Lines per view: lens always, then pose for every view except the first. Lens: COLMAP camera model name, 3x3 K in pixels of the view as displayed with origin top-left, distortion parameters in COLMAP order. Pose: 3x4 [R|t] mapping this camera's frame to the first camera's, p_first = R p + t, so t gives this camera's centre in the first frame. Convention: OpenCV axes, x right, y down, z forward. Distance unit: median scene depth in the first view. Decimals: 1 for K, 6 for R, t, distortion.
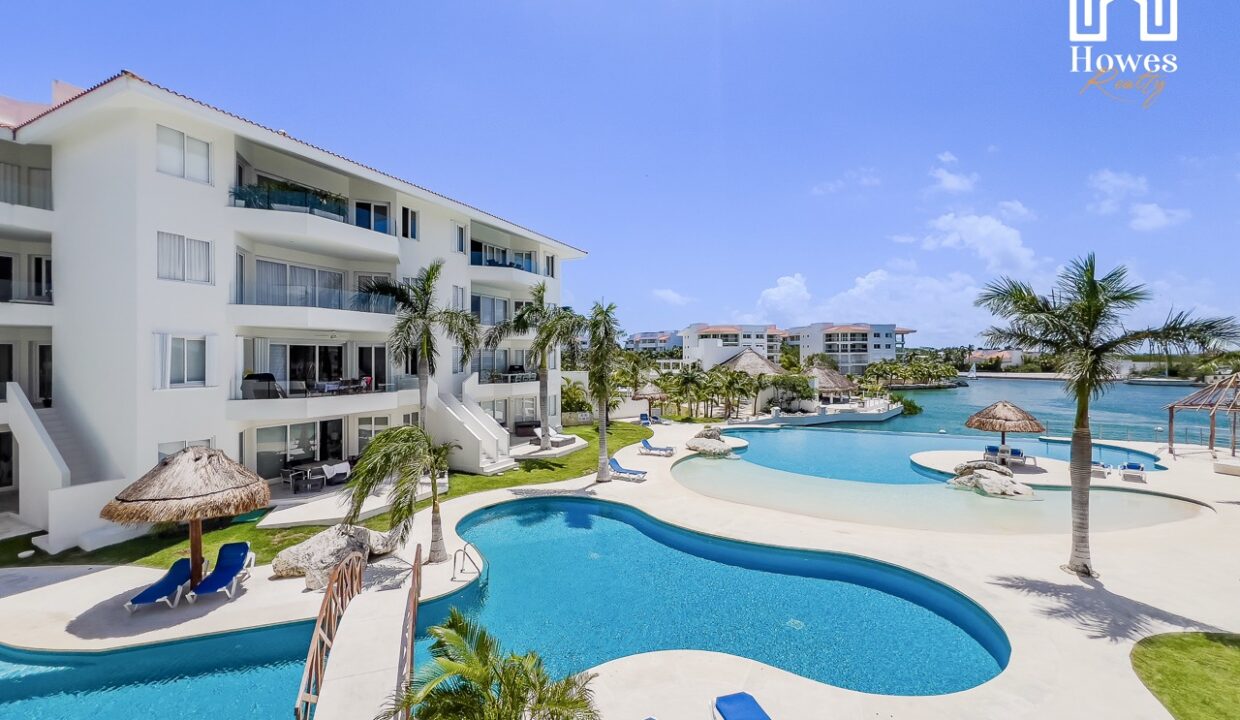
lens RADIAL K [[520.1, 0, 612.8], [0, 520.1, 366.4], [0, 0, 1]] dist [0.012786, -0.003461]
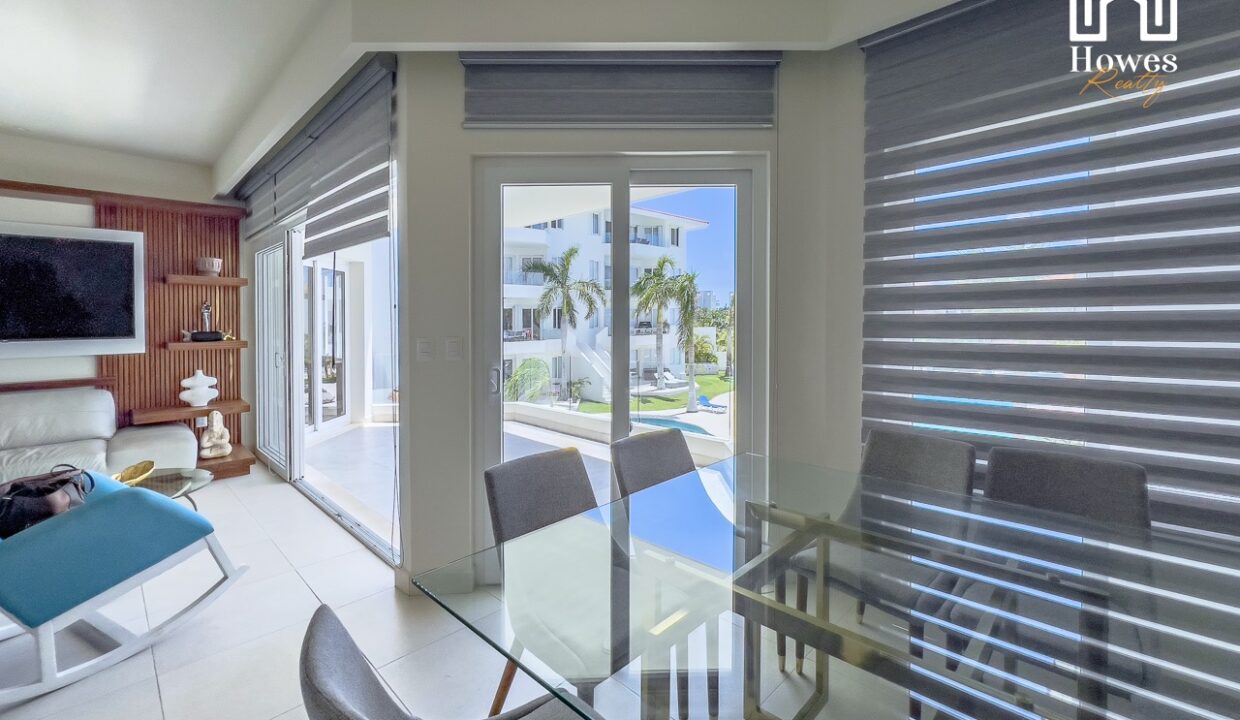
lens RADIAL K [[520.1, 0, 618.9], [0, 520.1, 327.1], [0, 0, 1]] dist [0.012786, -0.003461]
pose [[0.949438, -0.004005, -0.313929, 0.191716], [0.005672, 0.999974, 0.004398, 0.006844], [0.313903, -0.005956, 0.949436, -0.238091]]
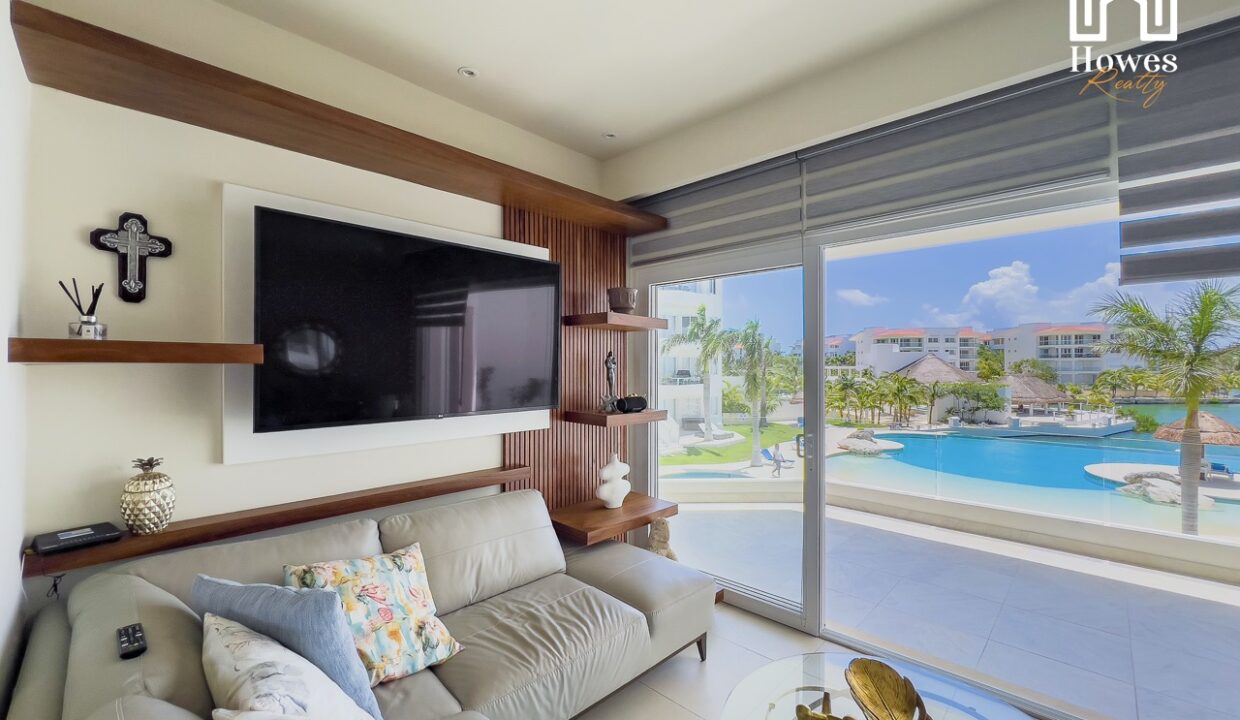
lens RADIAL K [[520.1, 0, 627.8], [0, 520.1, 373.9], [0, 0, 1]] dist [0.012786, -0.003461]
pose [[0.961604, 0.007034, -0.274349, 0.021792], [-0.006177, 0.999973, 0.003986, 0.002093], [0.274370, -0.002139, 0.961622, -0.227027]]
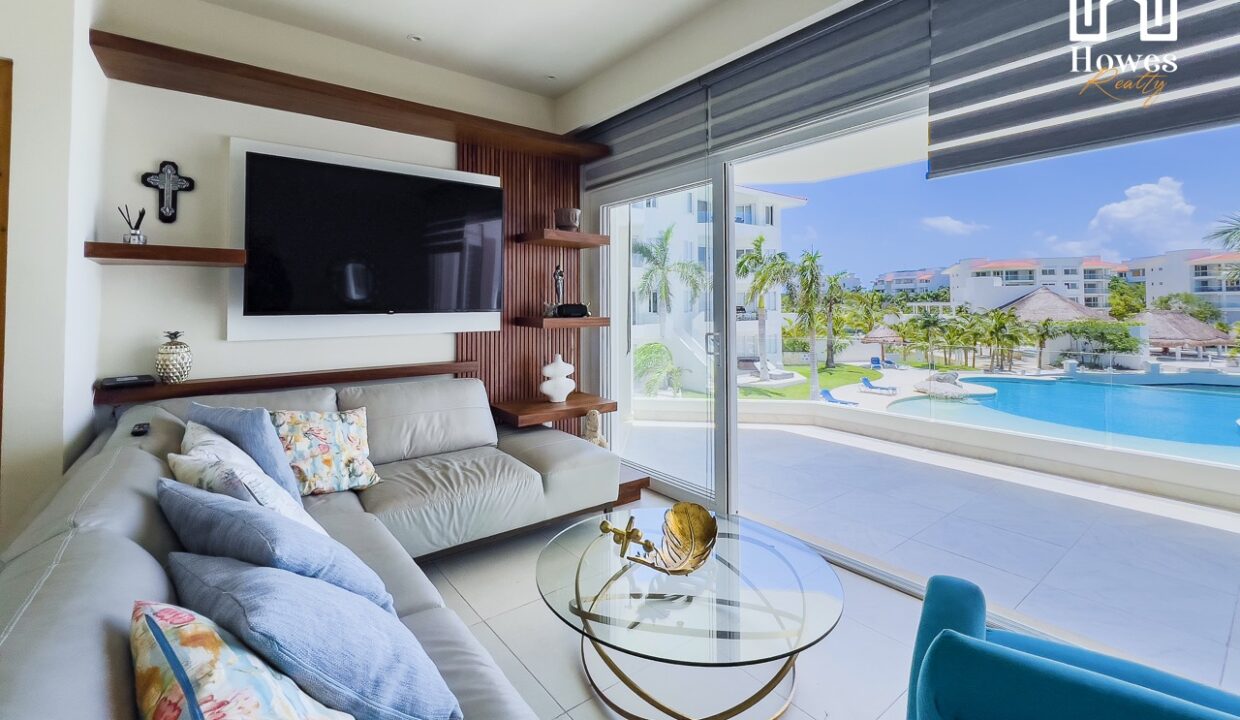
lens RADIAL K [[520.1, 0, 589.8], [0, 520.1, 308.1], [0, 0, 1]] dist [0.012786, -0.003461]
pose [[0.892287, 0.001117, -0.451468, 0.057967], [-0.002967, 0.999990, -0.003391, 0.009961], [0.451459, 0.004365, 0.892281, -0.231258]]
